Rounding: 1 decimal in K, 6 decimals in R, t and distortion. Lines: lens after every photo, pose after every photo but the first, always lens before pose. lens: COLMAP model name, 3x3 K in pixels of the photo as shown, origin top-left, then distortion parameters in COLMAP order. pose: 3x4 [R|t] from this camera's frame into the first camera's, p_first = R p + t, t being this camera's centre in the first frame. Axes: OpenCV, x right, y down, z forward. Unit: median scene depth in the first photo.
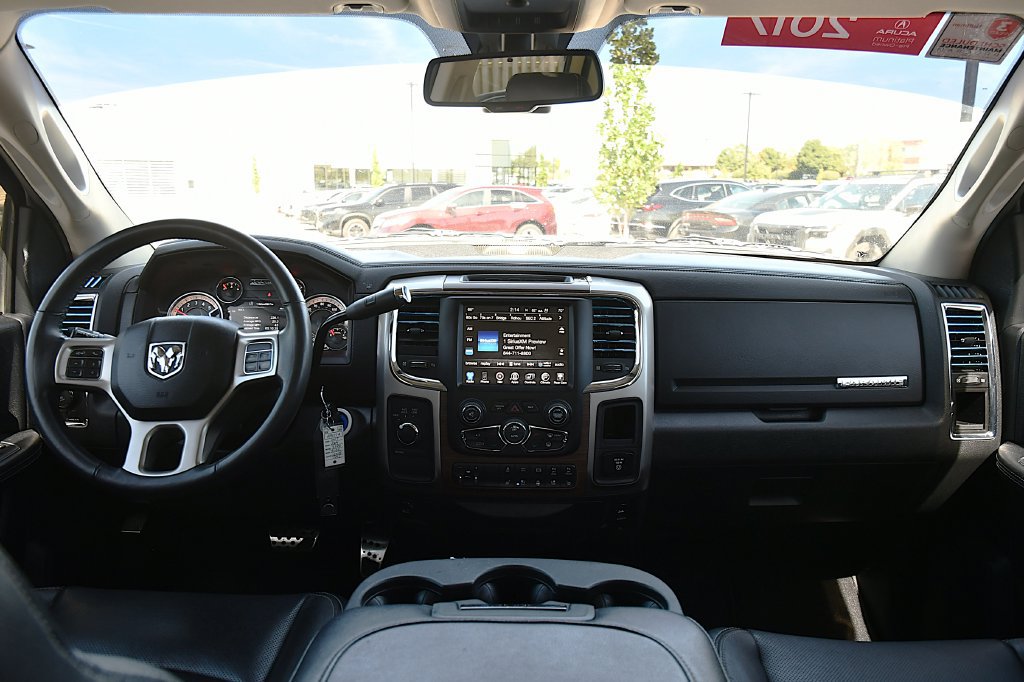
lens RADIAL K [[714.2, 0, 512.0], [0, 714.2, 341.0], [0, 0, 1]] dist [-0.006320, -0.004224]
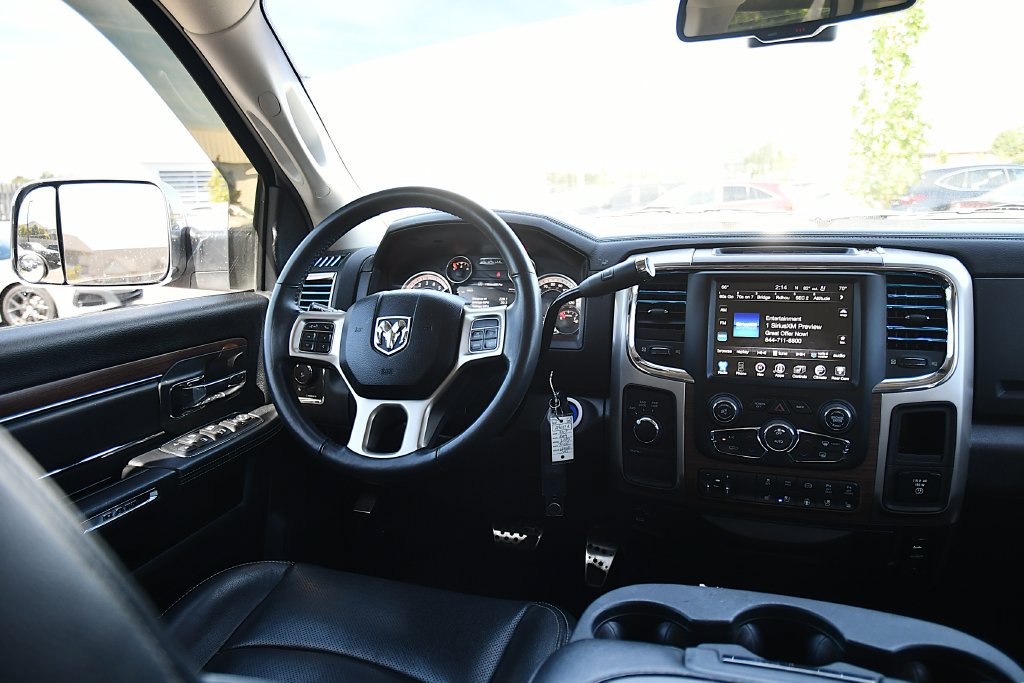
lens RADIAL K [[714.2, 0, 512.0], [0, 714.2, 341.5], [0, 0, 1]] dist [-0.006320, -0.004224]
pose [[0.951641, 0.024782, -0.306211, -0.038264], [-0.025275, 0.999678, 0.002356, 0.024383], [0.306171, 0.005497, 0.951961, 0.127746]]
